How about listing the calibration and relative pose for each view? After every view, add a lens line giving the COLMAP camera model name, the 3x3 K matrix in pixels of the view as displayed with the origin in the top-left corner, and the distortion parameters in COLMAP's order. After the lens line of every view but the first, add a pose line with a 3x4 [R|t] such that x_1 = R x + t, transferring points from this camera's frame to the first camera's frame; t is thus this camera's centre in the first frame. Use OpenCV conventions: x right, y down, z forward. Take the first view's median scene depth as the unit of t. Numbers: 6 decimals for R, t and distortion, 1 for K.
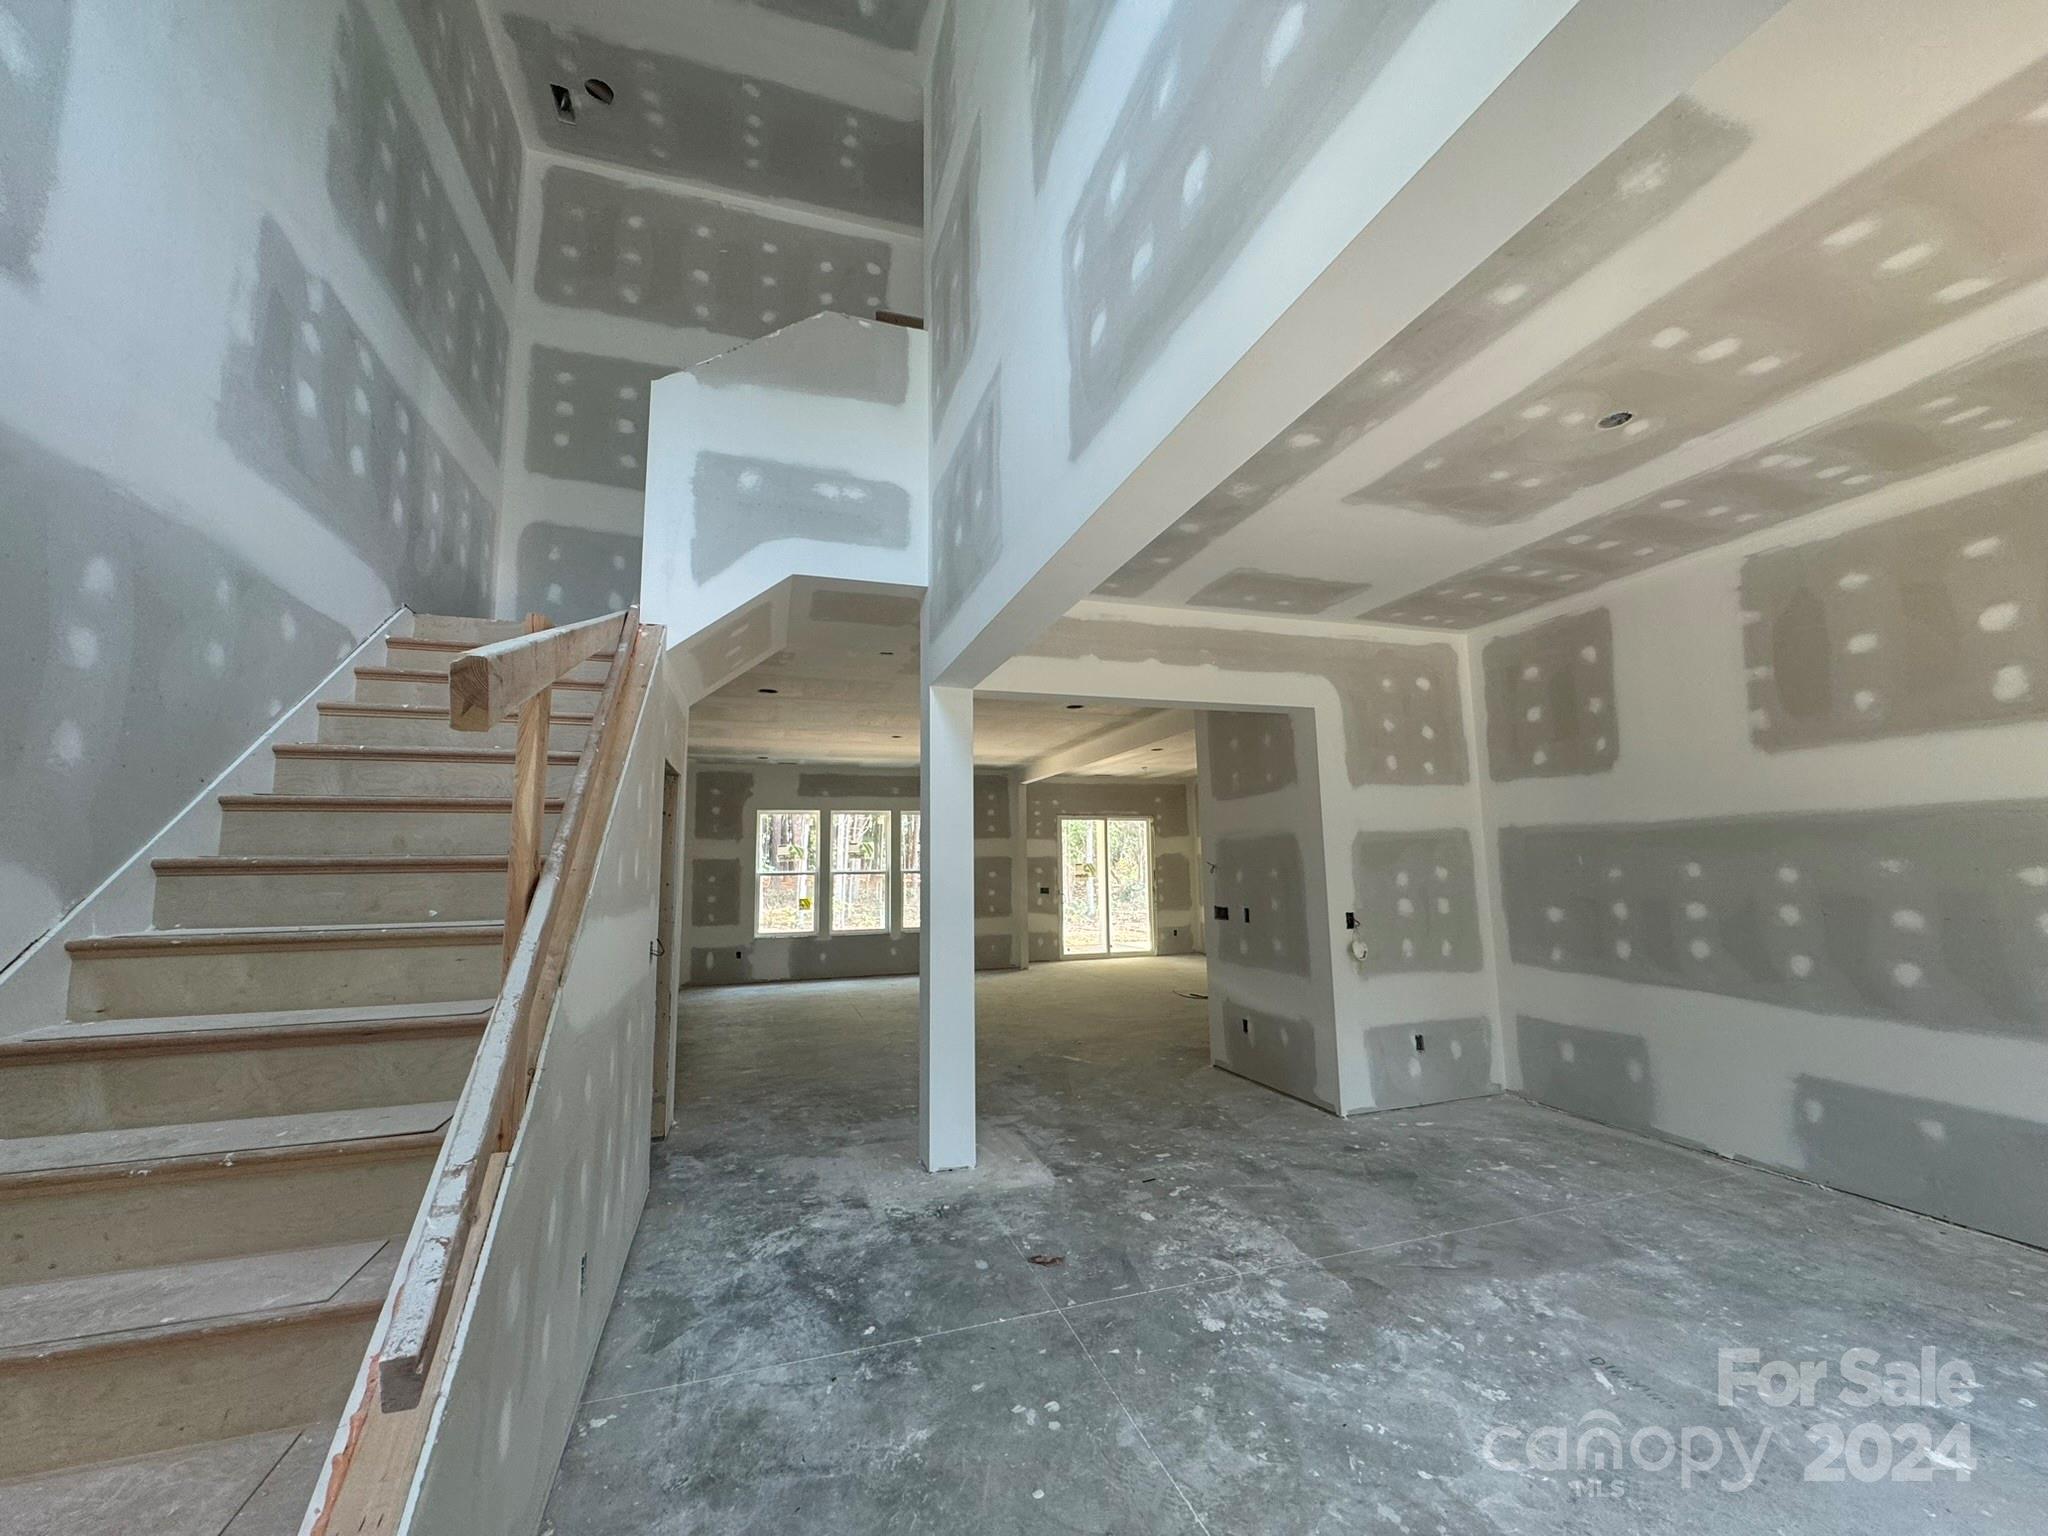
lens RADIAL K [[819.2, 0, 1024.0], [0, 819.2, 768.0], [0, 0, 1]] dist [0.000273, 0.000045]
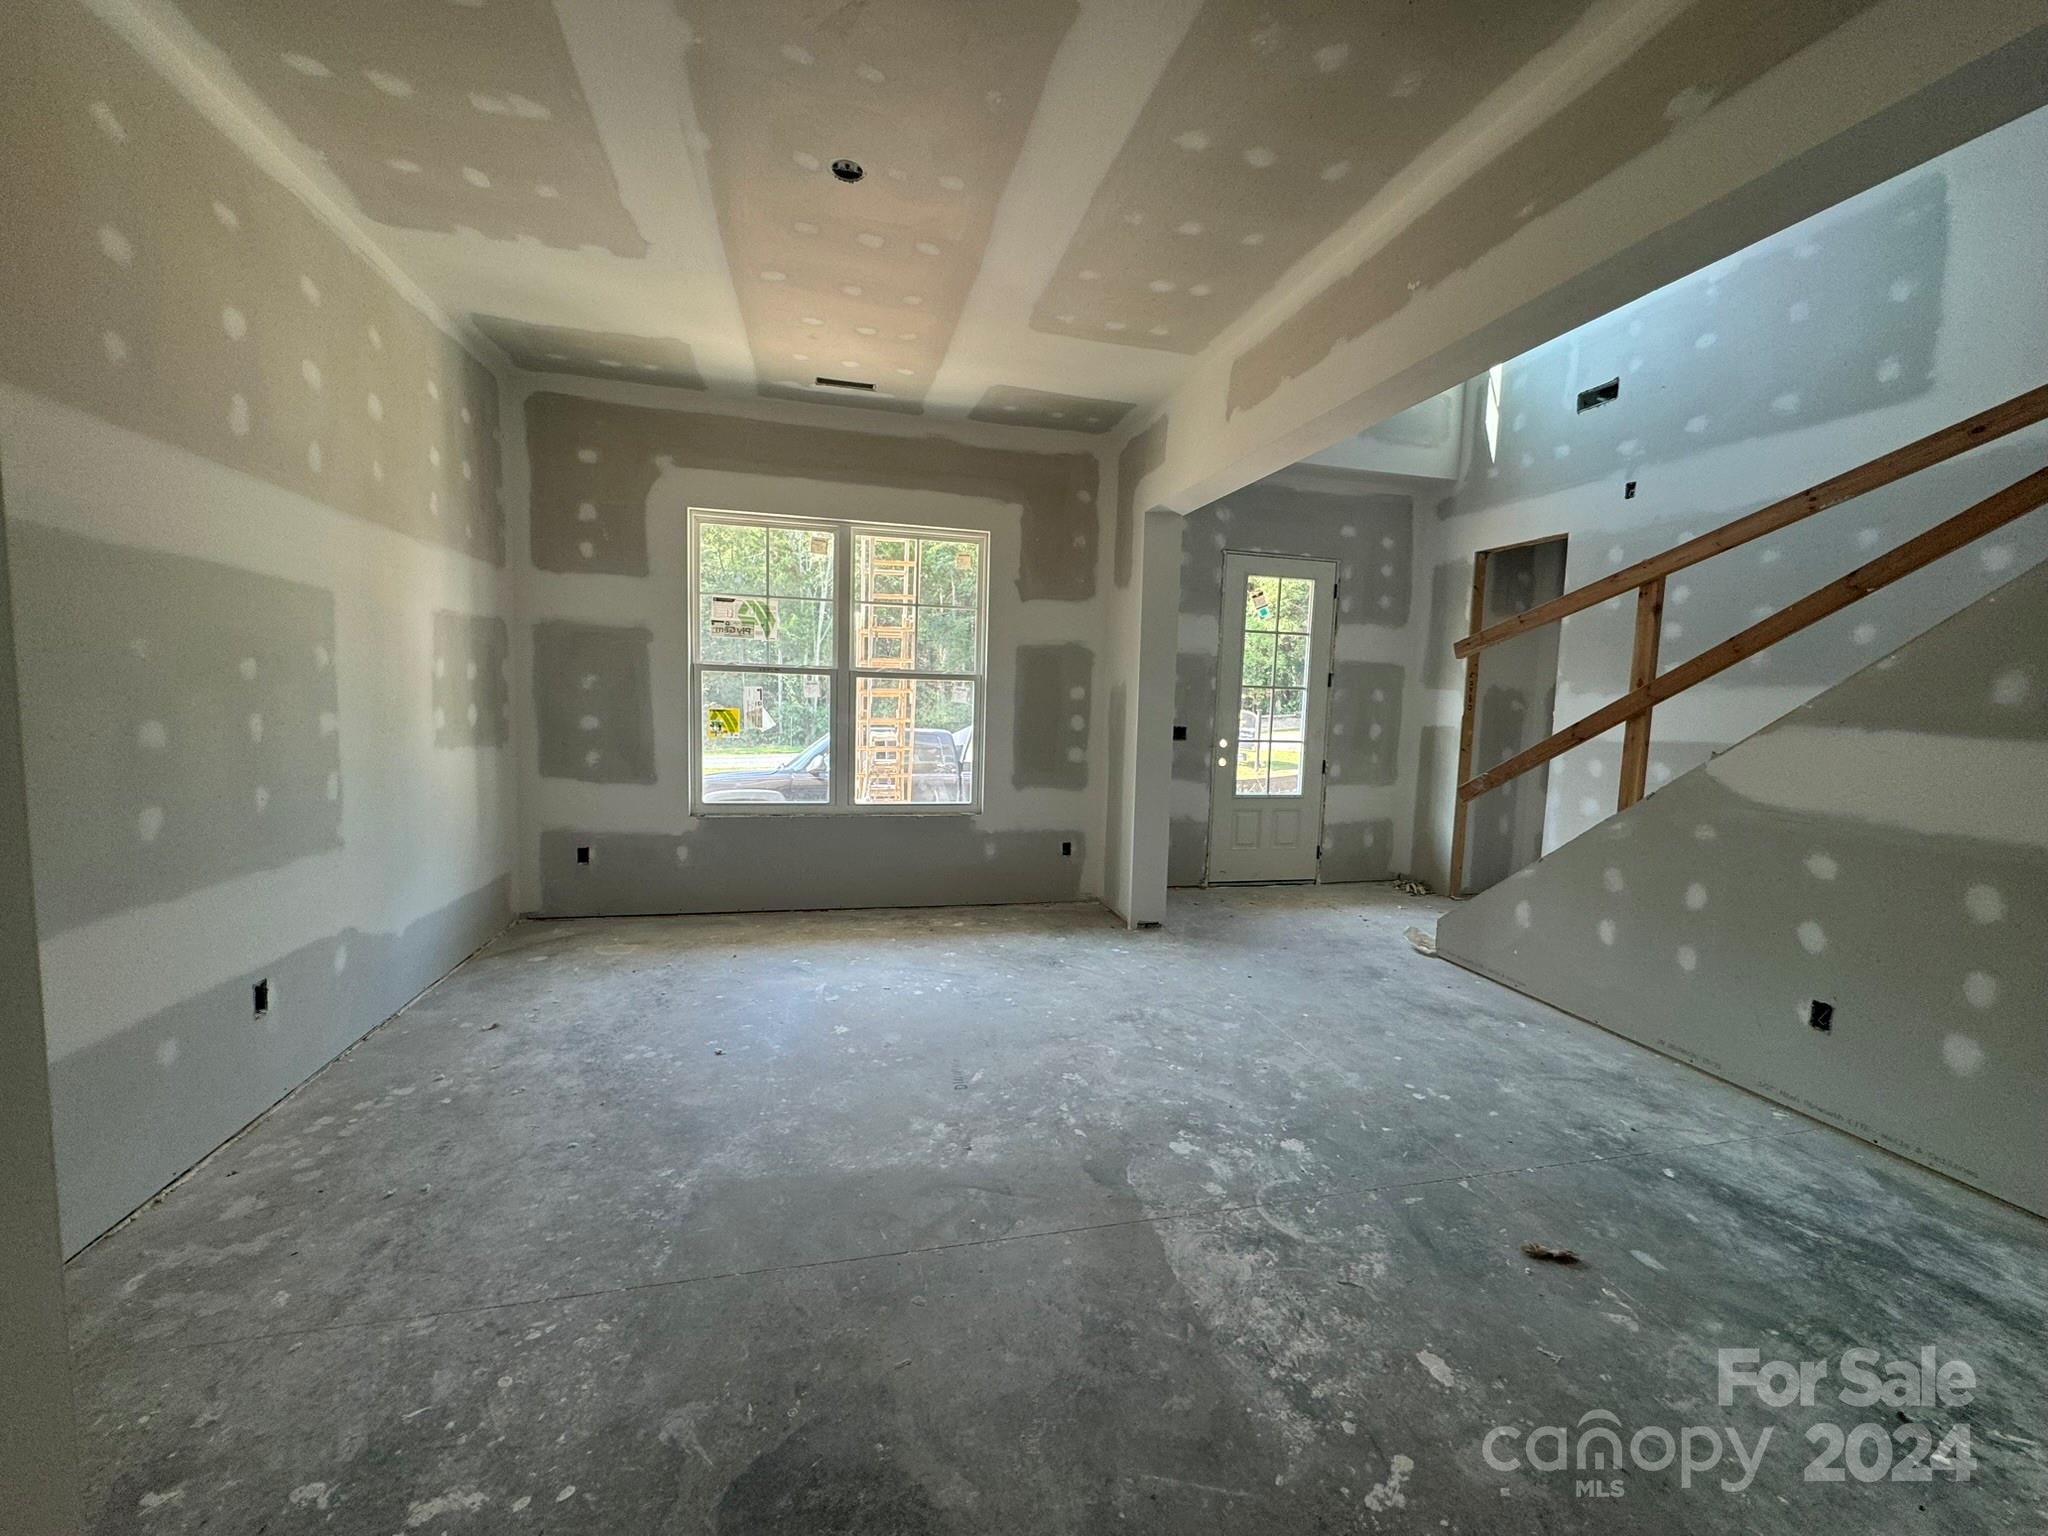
lens RADIAL K [[819.2, 0, 1024.0], [0, 819.2, 768.0], [0, 0, 1]] dist [0.000273, 0.000045]
pose [[-0.996854, -0.021758, 0.076217, 0.448012], [-0.024661, 0.998998, -0.037346, 0.257351], [-0.075328, -0.039108, -0.996392, 1.855718]]
